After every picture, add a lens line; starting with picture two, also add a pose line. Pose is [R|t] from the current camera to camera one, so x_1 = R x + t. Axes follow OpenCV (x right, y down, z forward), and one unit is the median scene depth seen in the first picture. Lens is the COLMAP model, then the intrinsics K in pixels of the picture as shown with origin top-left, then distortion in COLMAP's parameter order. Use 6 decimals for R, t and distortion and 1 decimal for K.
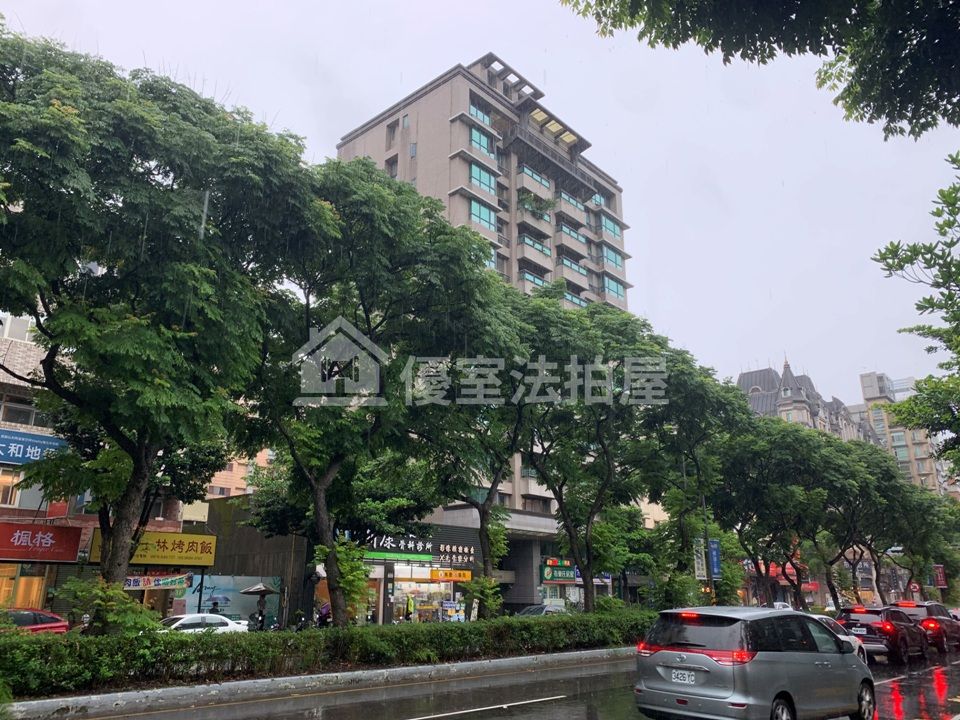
lens RADIAL K [[722.0, 0, 476.1], [0, 722.0, 361.3], [0, 0, 1]] dist [0.003984, -0.004037]
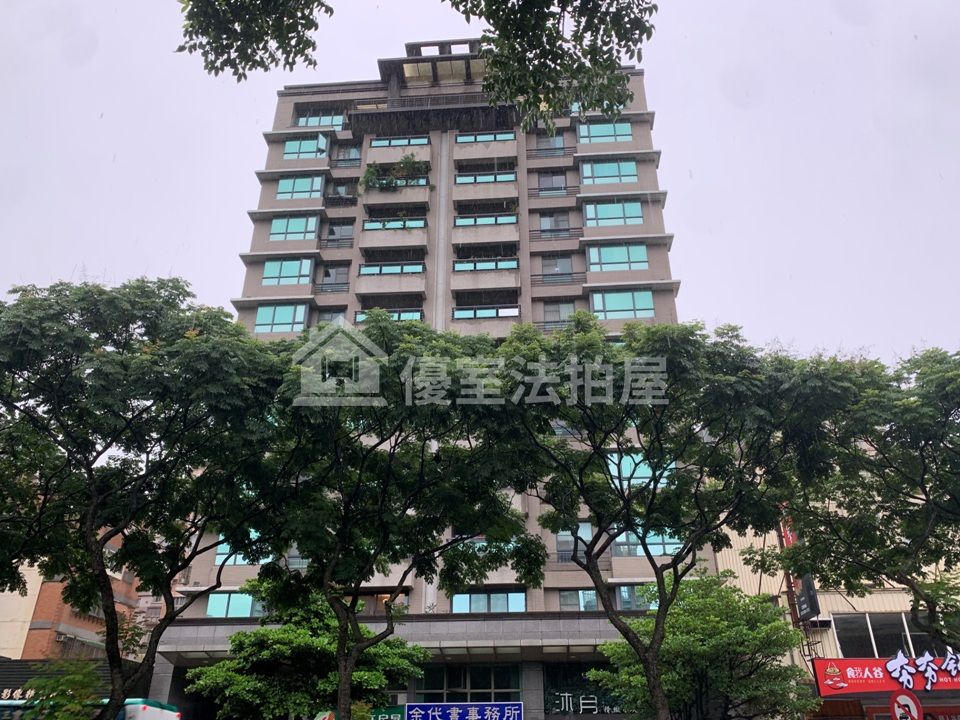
lens RADIAL K [[722.0, 0, 497.7], [0, 722.0, 367.1], [0, 0, 1]] dist [0.003984, -0.004037]
pose [[0.630982, -0.379559, -0.676607, 0.610180], [0.251234, 0.925117, -0.284675, 0.207586], [0.733992, 0.009638, 0.679090, 0.637946]]
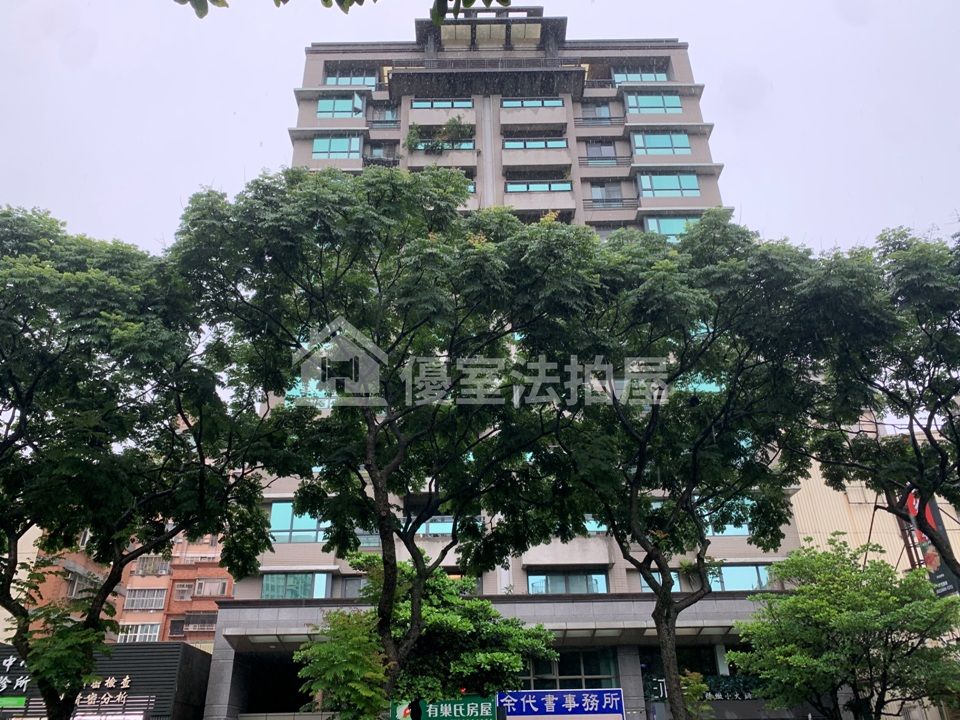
lens RADIAL K [[722.0, 0, 481.6], [0, 722.0, 357.7], [0, 0, 1]] dist [0.003984, -0.004037]
pose [[0.678260, -0.371206, -0.634168, 0.507023], [0.249077, 0.928072, -0.276846, 0.191962], [0.691320, 0.029817, 0.721933, 0.584634]]
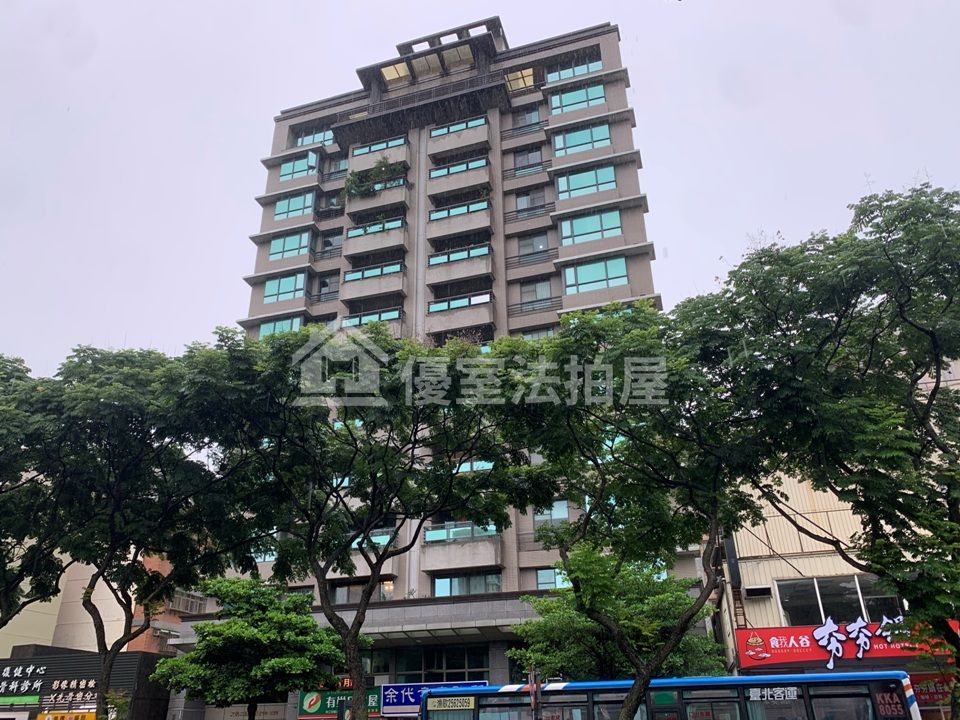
lens RADIAL K [[722.0, 0, 483.0], [0, 722.0, 371.1], [0, 0, 1]] dist [0.003984, -0.004037]
pose [[0.431828, -0.418511, -0.798983, 0.697917], [0.297289, 0.902375, -0.311992, 0.245770], [0.851554, -0.102802, 0.514089, 0.751023]]
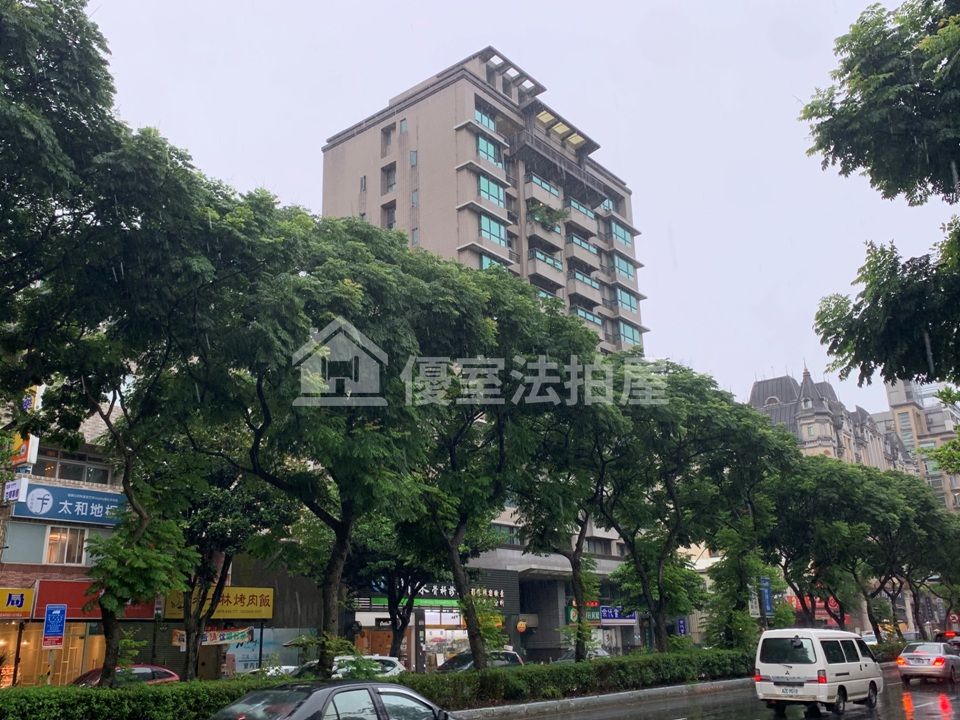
lens RADIAL K [[858.7, 0, 479.9], [0, 858.7, 343.6], [0, 0, 1]] dist [0.023638, -0.045949]
pose [[0.998491, -0.014460, 0.052979, -0.068205], [0.015602, 0.999653, -0.021219, -0.032800], [-0.052653, 0.022013, 0.998370, -0.102815]]
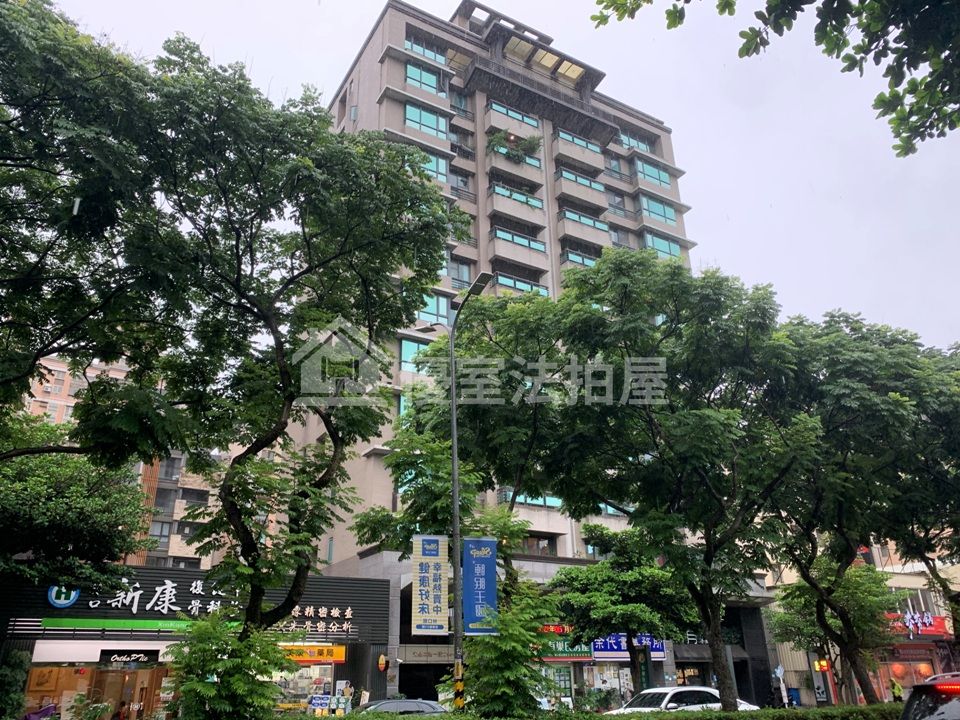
lens RADIAL K [[722.0, 0, 479.5], [0, 722.0, 353.4], [0, 0, 1]] dist [0.003984, -0.004037]
pose [[0.954945, -0.143341, -0.259872, 0.233018], [0.113459, 0.985440, -0.126629, 0.098546], [0.274239, 0.091438, 0.957304, 0.302061]]
